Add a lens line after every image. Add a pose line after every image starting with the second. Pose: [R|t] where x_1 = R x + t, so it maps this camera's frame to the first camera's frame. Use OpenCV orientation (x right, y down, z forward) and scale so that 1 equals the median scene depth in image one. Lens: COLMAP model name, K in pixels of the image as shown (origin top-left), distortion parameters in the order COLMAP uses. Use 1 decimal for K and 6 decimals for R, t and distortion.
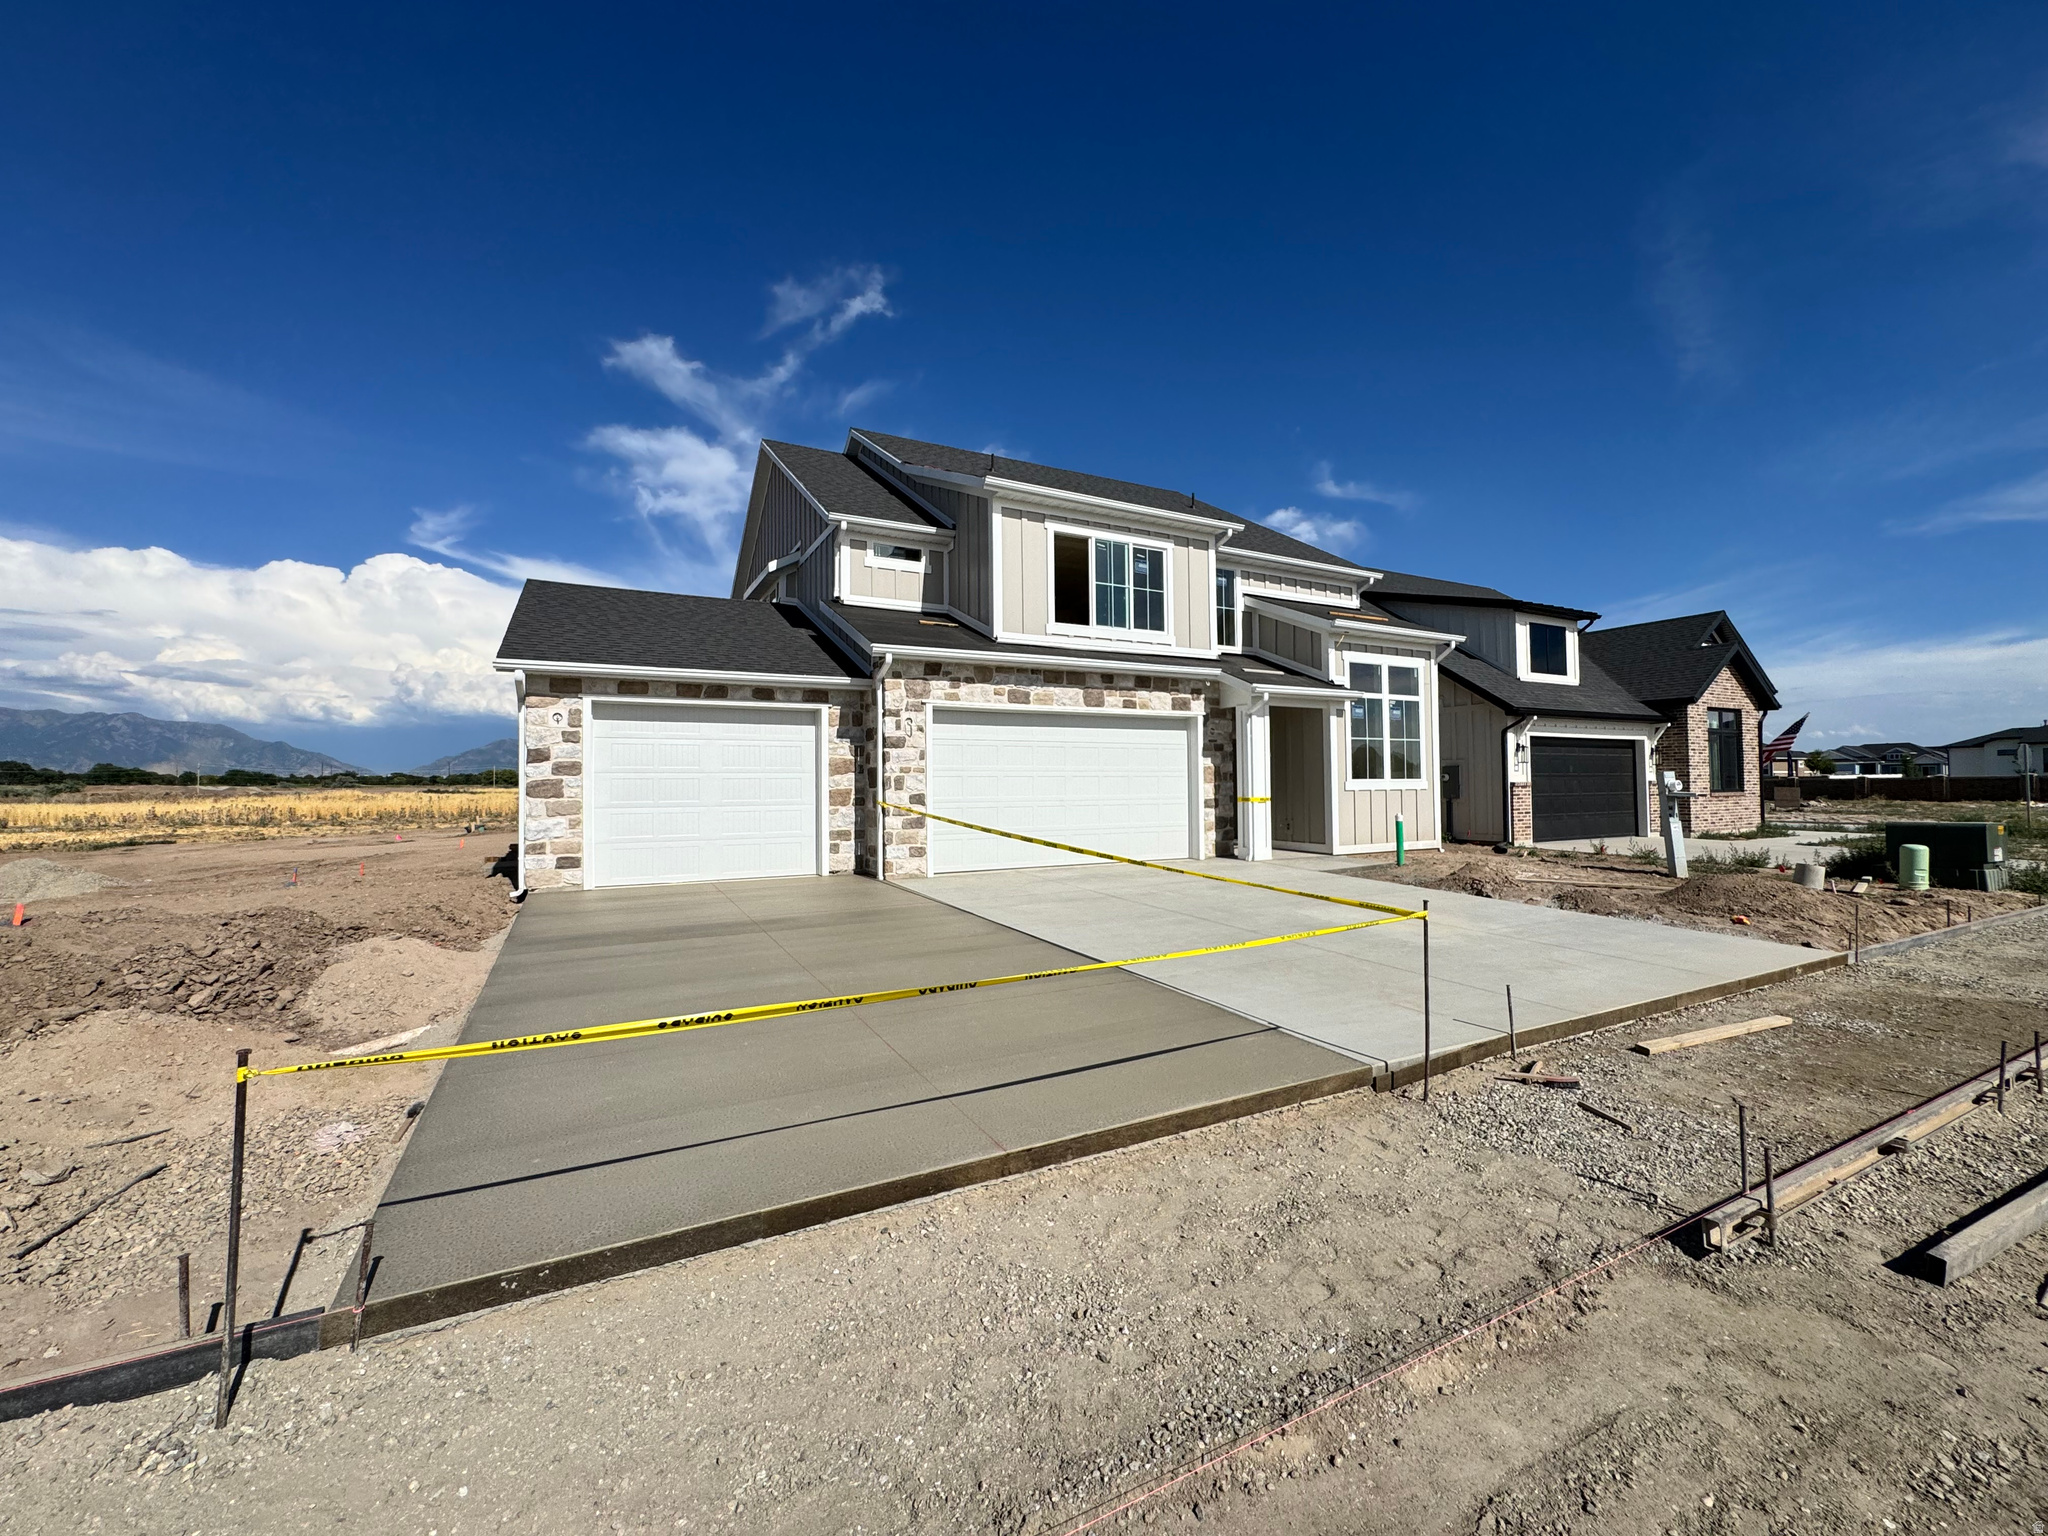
lens RADIAL K [[824.2, 0, 1021.6], [0, 824.2, 765.9], [0, 0, 1]] dist [-0.002376, 0.000104]
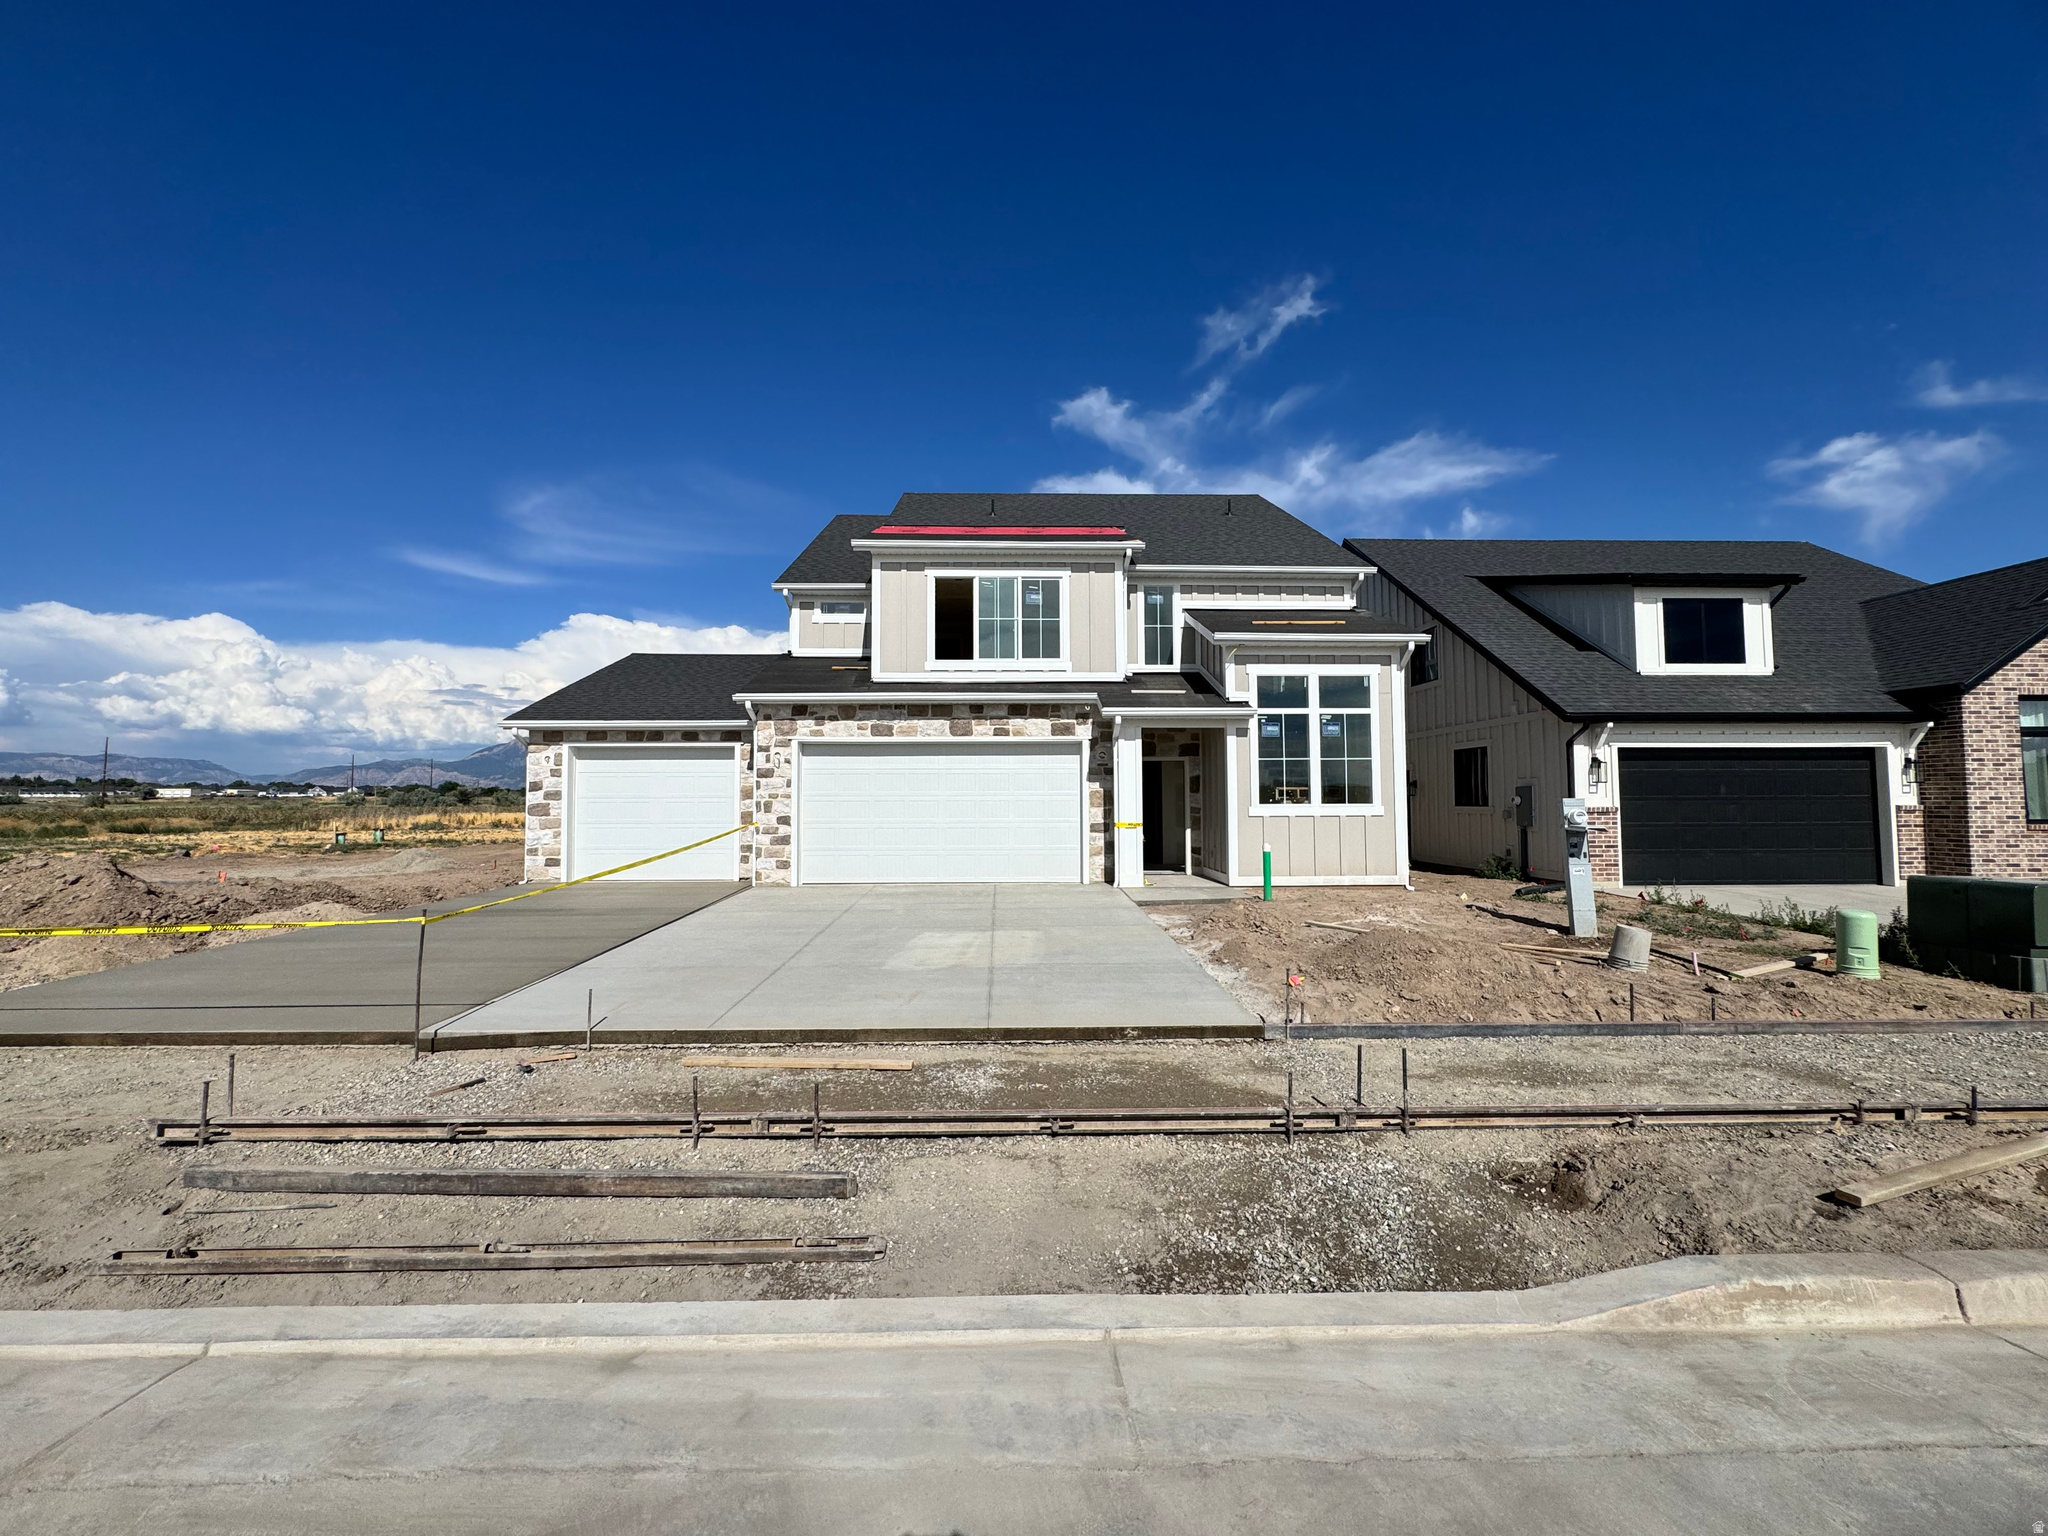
lens RADIAL K [[824.2, 0, 1022.6], [0, 824.2, 764.2], [0, 0, 1]] dist [-0.002376, 0.000104]
pose [[0.896748, -0.015290, -0.442278, 0.617630], [0.006885, 0.999764, -0.020604, -0.012069], [0.442489, 0.015432, 0.896641, 0.071819]]
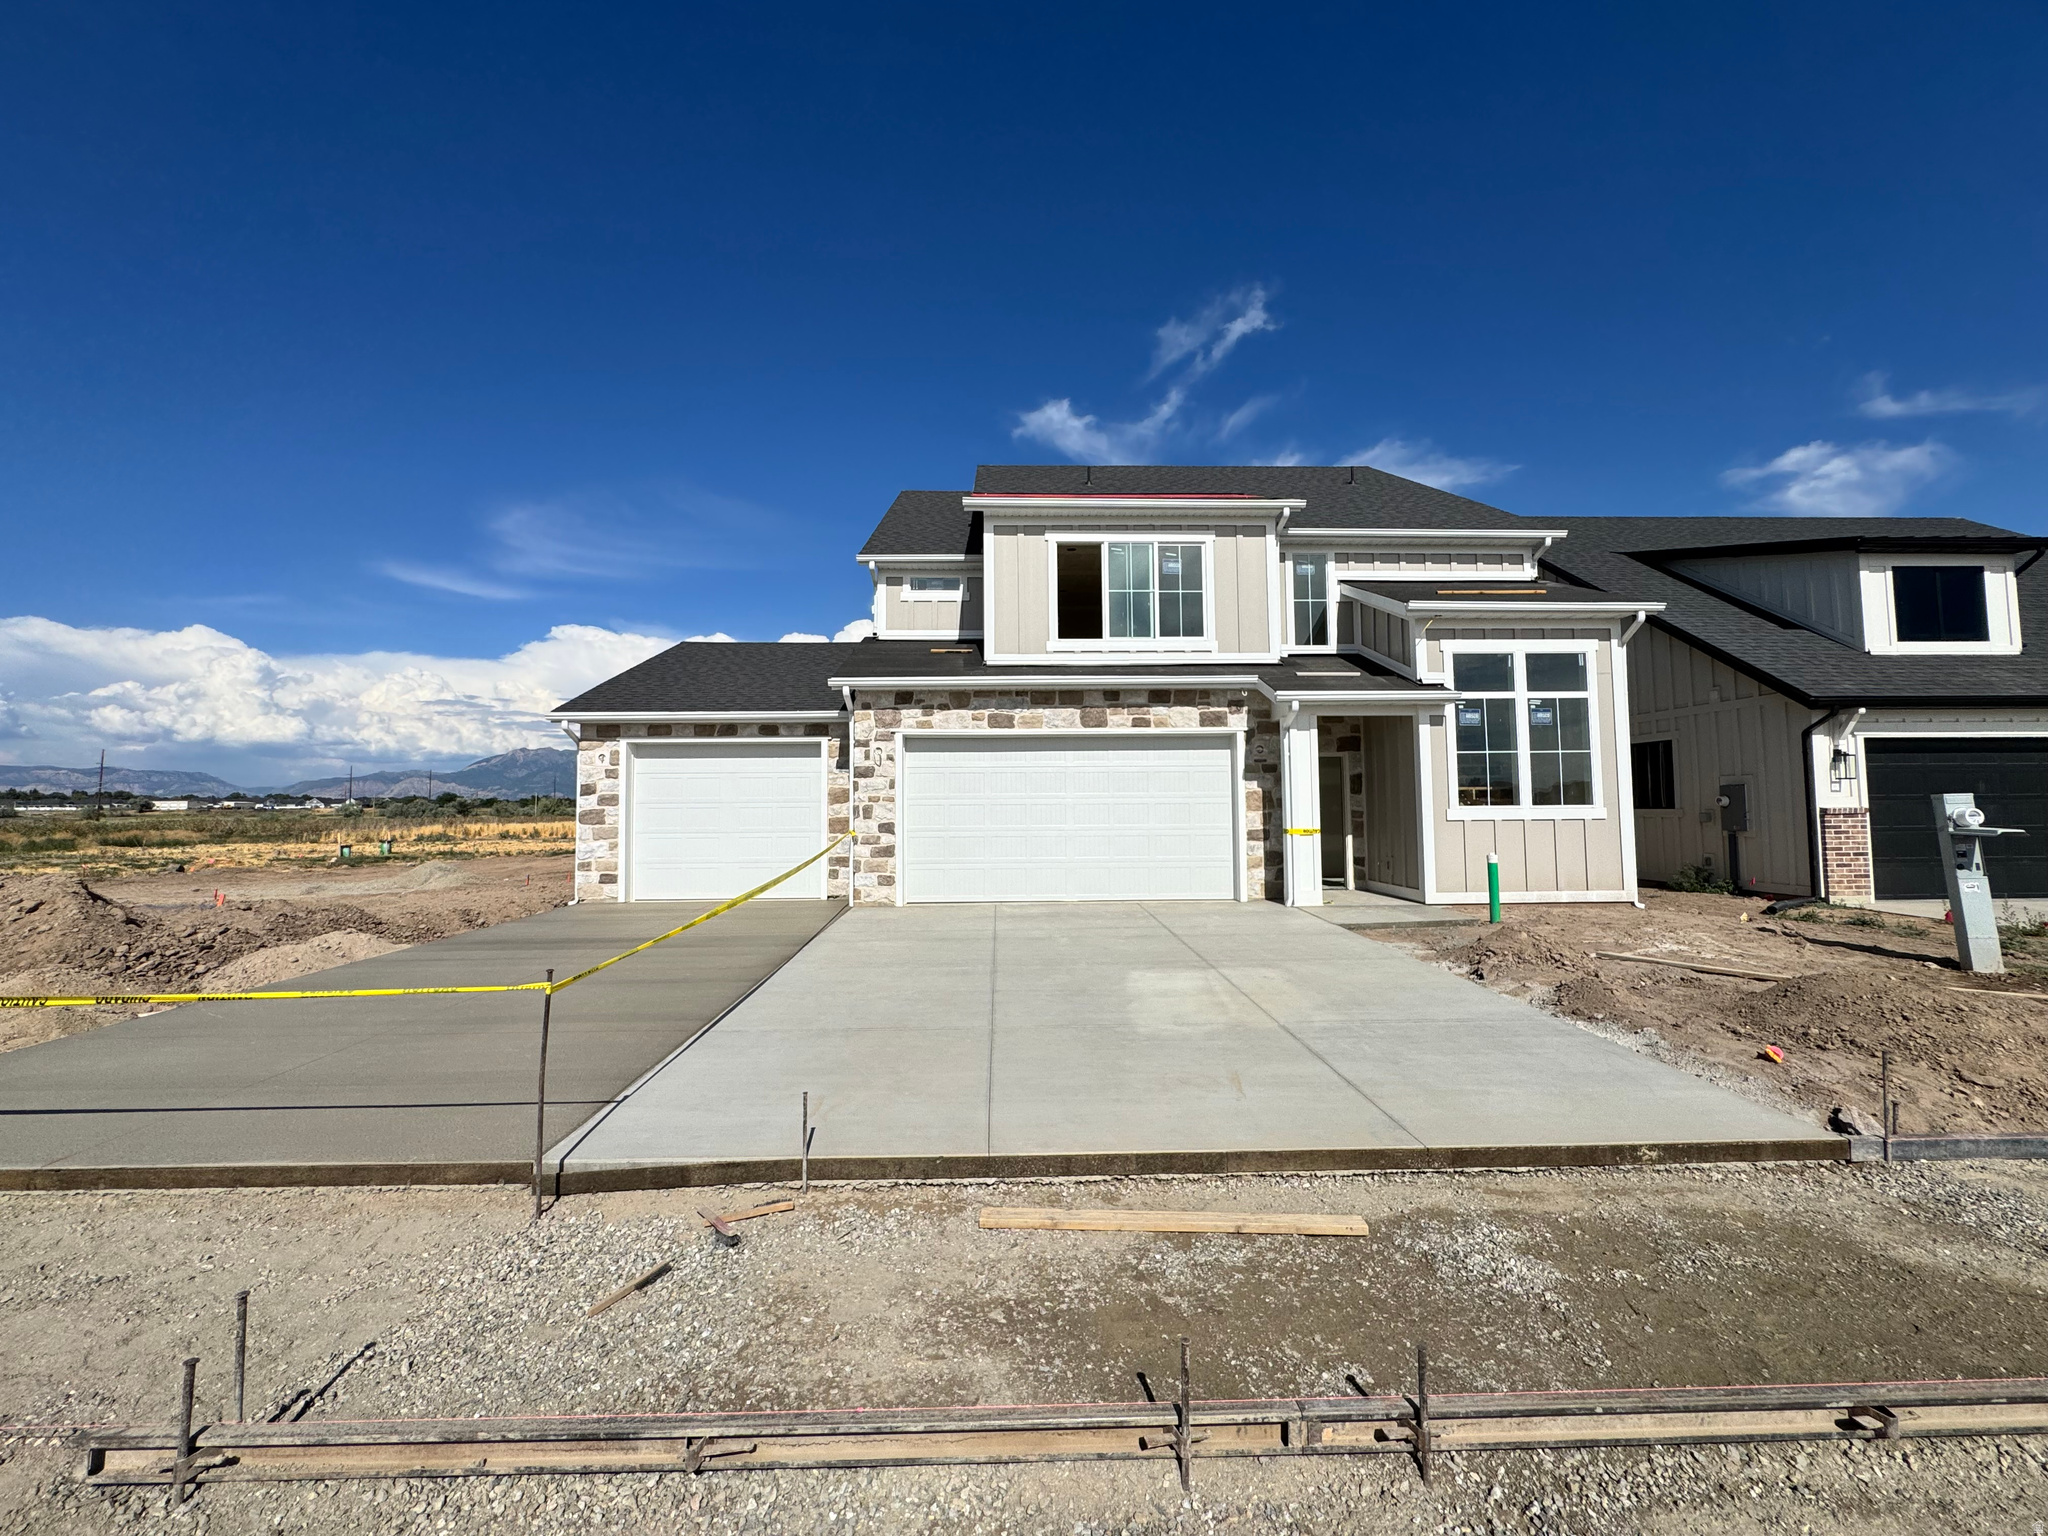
lens RADIAL K [[824.2, 0, 1022.5], [0, 824.2, 764.3], [0, 0, 1]] dist [-0.002376, 0.000104]
pose [[0.897460, -0.024002, -0.440443, 0.406222], [0.011510, 0.999453, -0.031010, -0.003751], [0.440946, 0.022761, 0.897245, 0.145931]]
